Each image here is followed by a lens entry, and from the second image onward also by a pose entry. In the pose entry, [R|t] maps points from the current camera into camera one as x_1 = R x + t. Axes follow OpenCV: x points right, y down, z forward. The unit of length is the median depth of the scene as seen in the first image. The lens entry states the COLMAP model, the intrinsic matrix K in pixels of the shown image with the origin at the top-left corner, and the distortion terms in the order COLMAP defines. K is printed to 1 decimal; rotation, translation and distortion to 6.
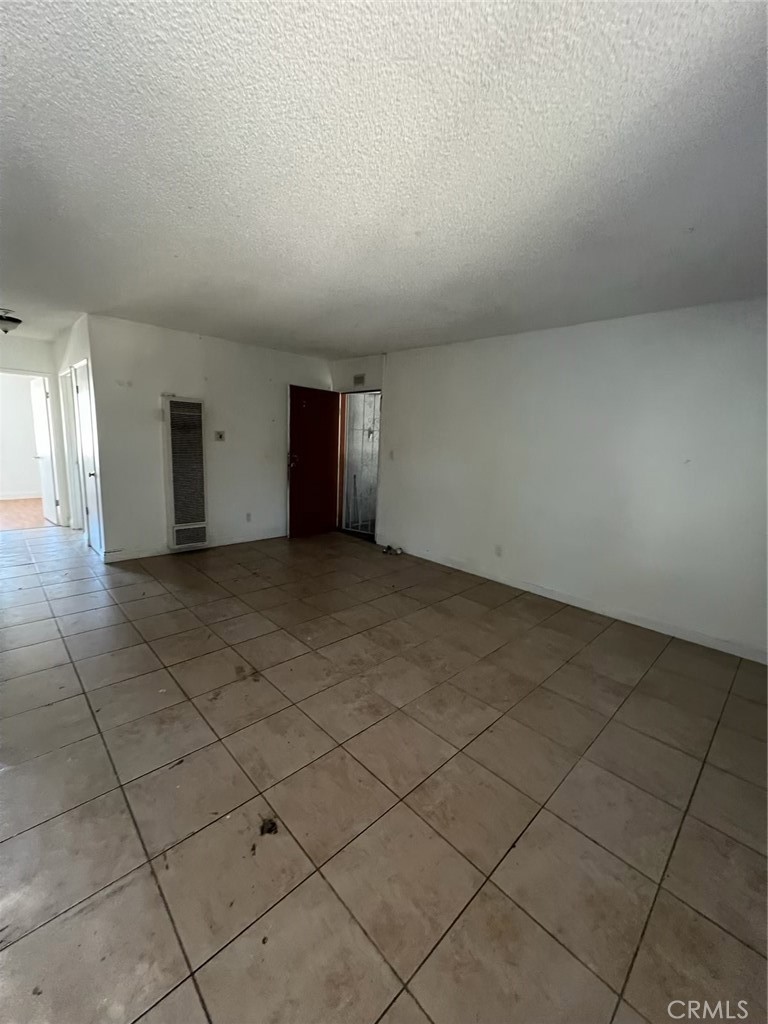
lens RADIAL K [[410.2, 0, 385.5], [0, 410.2, 510.8], [0, 0, 1]] dist [0.000184, 0.000009]
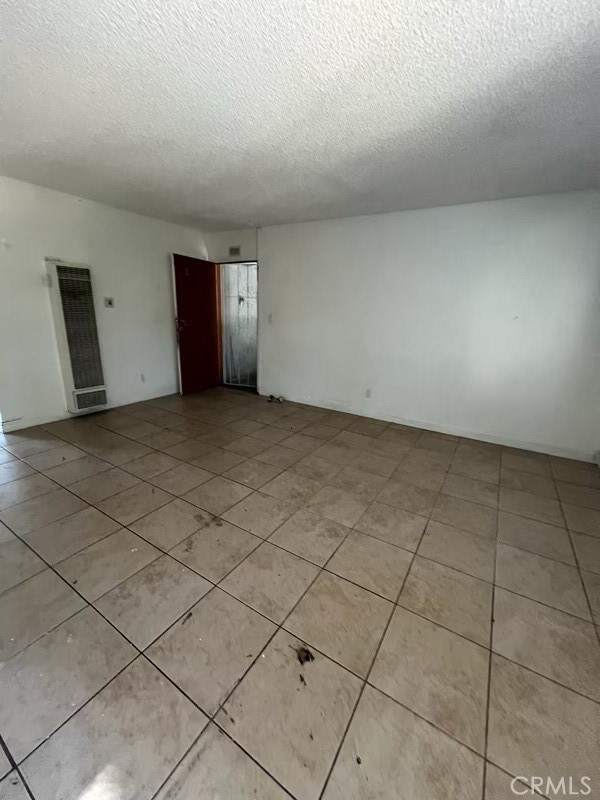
lens RADIAL K [[320.5, 0, 301.1], [0, 320.5, 399.1], [0, 0, 1]] dist [0.000184, 0.000009]
pose [[0.969986, -0.074236, 0.231554, -0.149156], [0.049447, 0.992580, 0.111087, -0.004814], [-0.238082, -0.096303, 0.966459, 0.078041]]
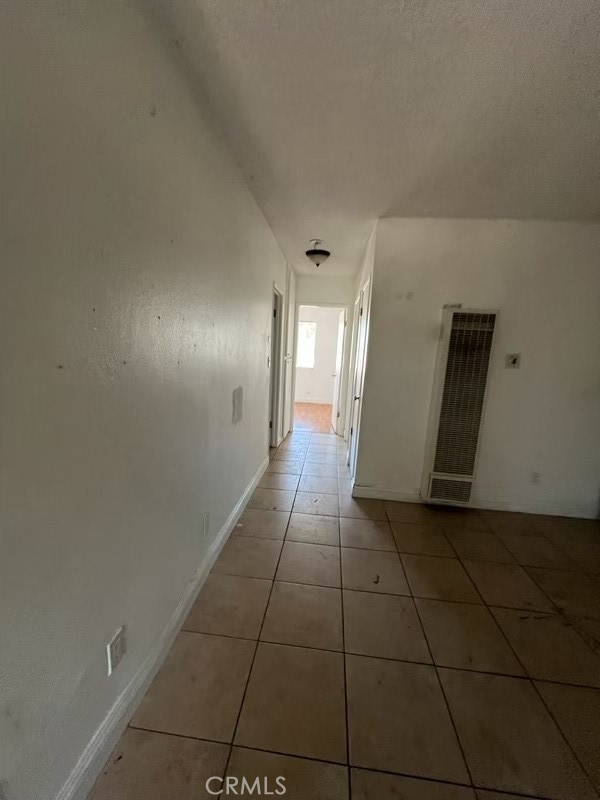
lens RADIAL K [[320.5, 0, 301.1], [0, 320.5, 399.1], [0, 0, 1]] dist [0.000184, 0.000009]
pose [[0.644780, 0.109265, -0.756518, -0.232640], [-0.159870, 0.987118, 0.006313, -0.066980], [0.747462, 0.116874, 0.653942, 0.405330]]
